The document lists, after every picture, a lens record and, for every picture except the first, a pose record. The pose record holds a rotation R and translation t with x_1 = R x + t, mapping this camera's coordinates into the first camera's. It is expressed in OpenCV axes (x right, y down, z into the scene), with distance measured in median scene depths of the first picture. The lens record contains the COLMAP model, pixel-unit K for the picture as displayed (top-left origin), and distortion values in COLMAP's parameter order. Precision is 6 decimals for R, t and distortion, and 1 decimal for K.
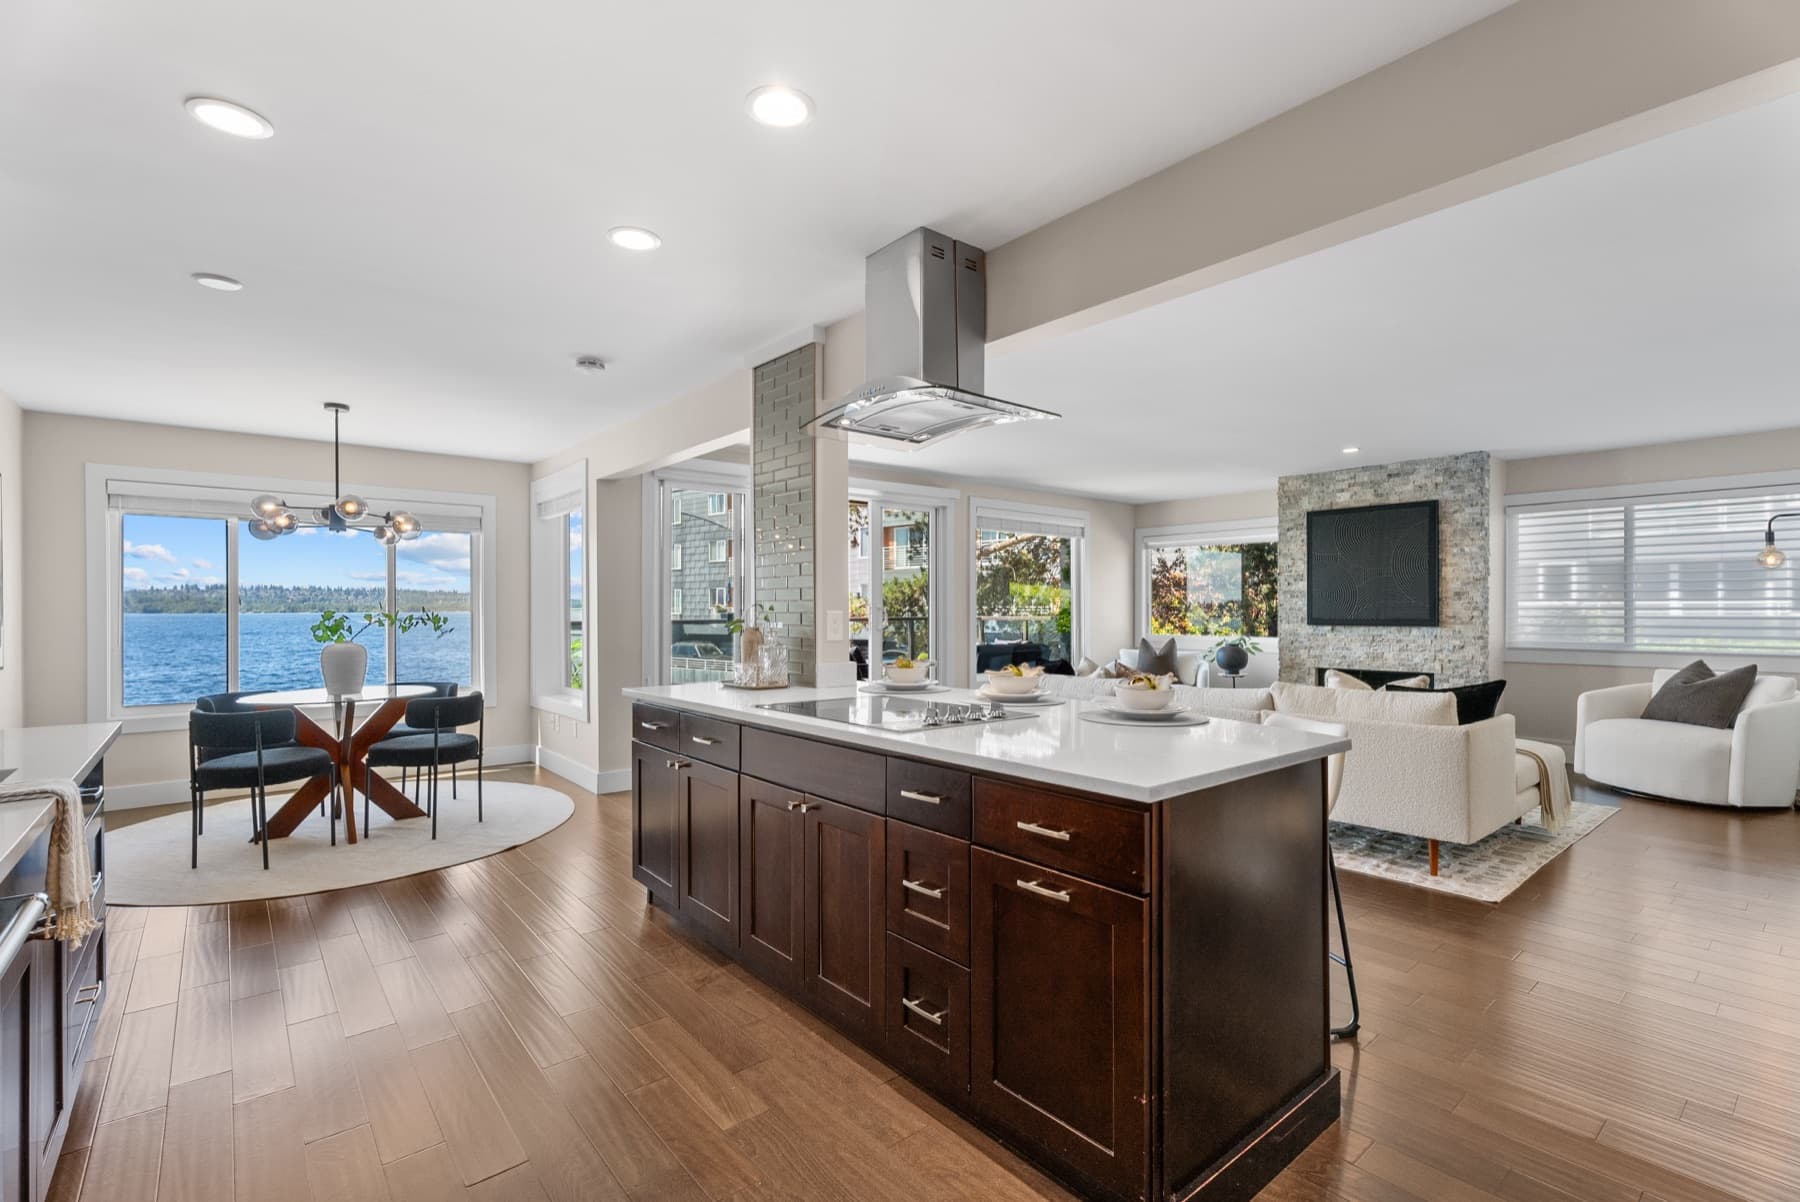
lens RADIAL K [[797.9, 0, 900.0], [0, 797.9, 601.0], [0, 0, 1]] dist [0.001901, 0.000228]
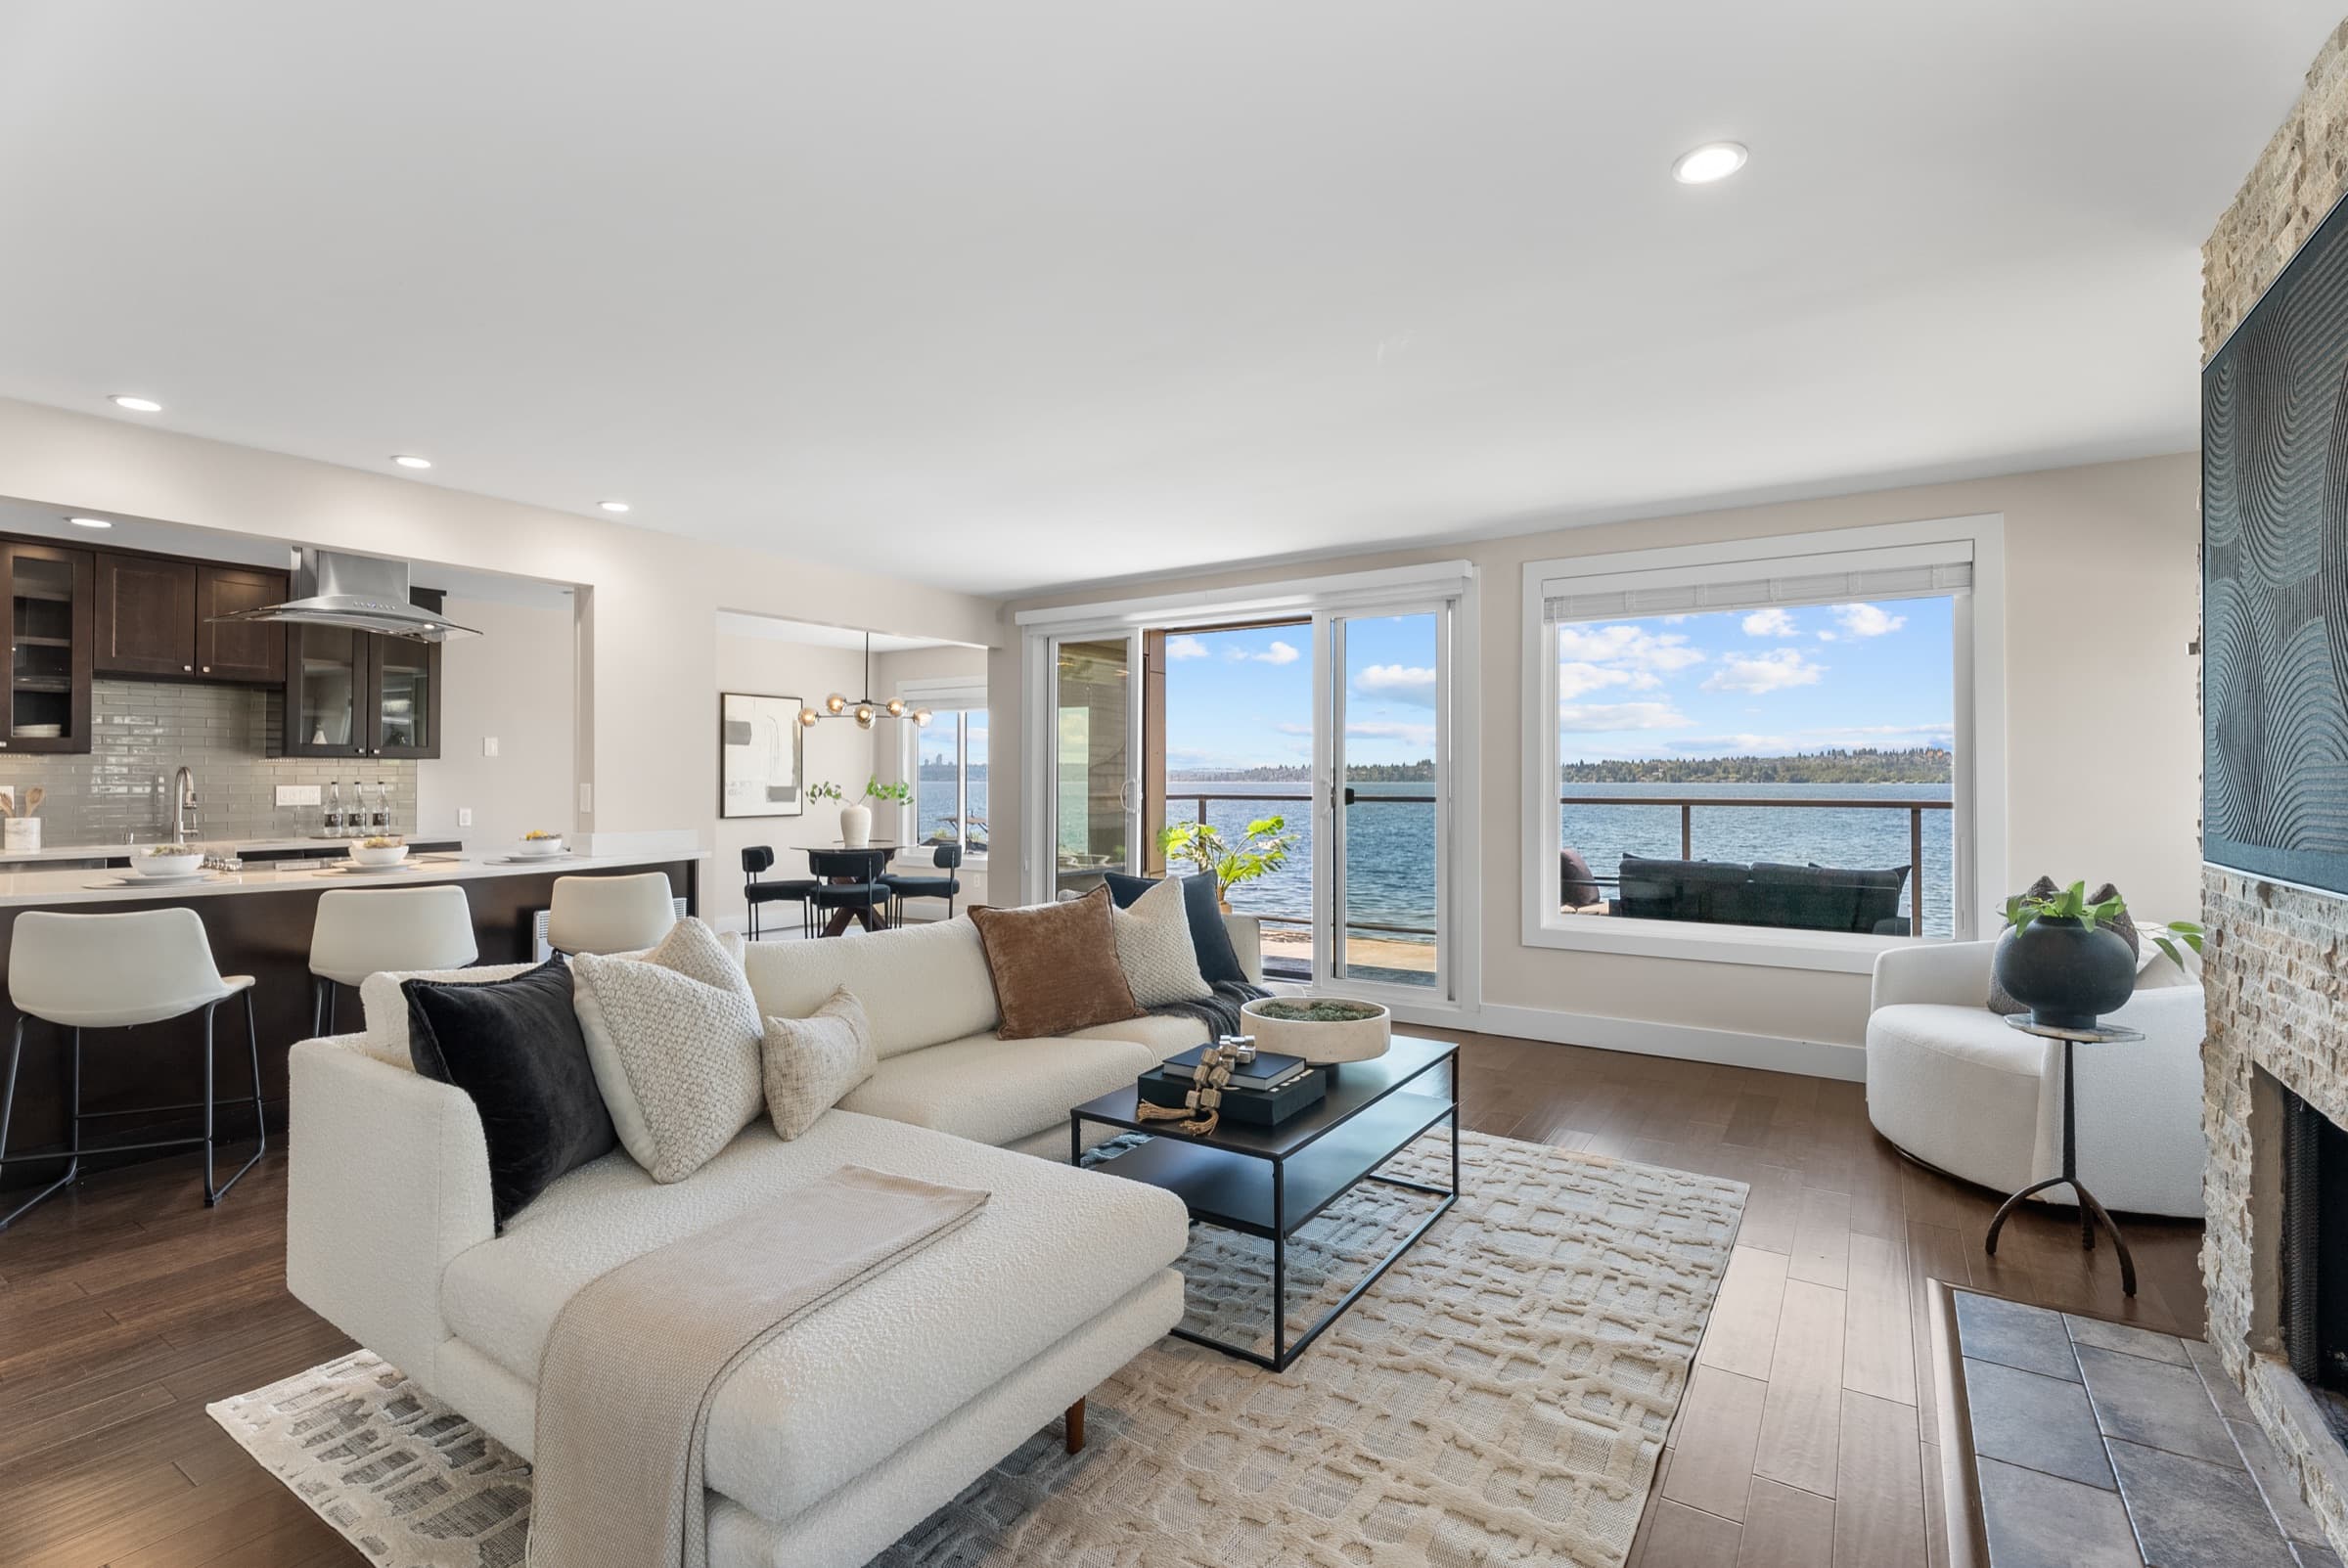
lens RADIAL K [[1100.1, 0, 1174.0], [0, 1100.1, 784.0], [0, 0, 1]] dist [0.022749, 0.000088]
pose [[0.290151, 0.014719, -0.956868, 0.834762], [-0.001766, 0.999888, 0.014845, -0.006708], [0.956979, -0.002618, 0.290144, 0.728205]]
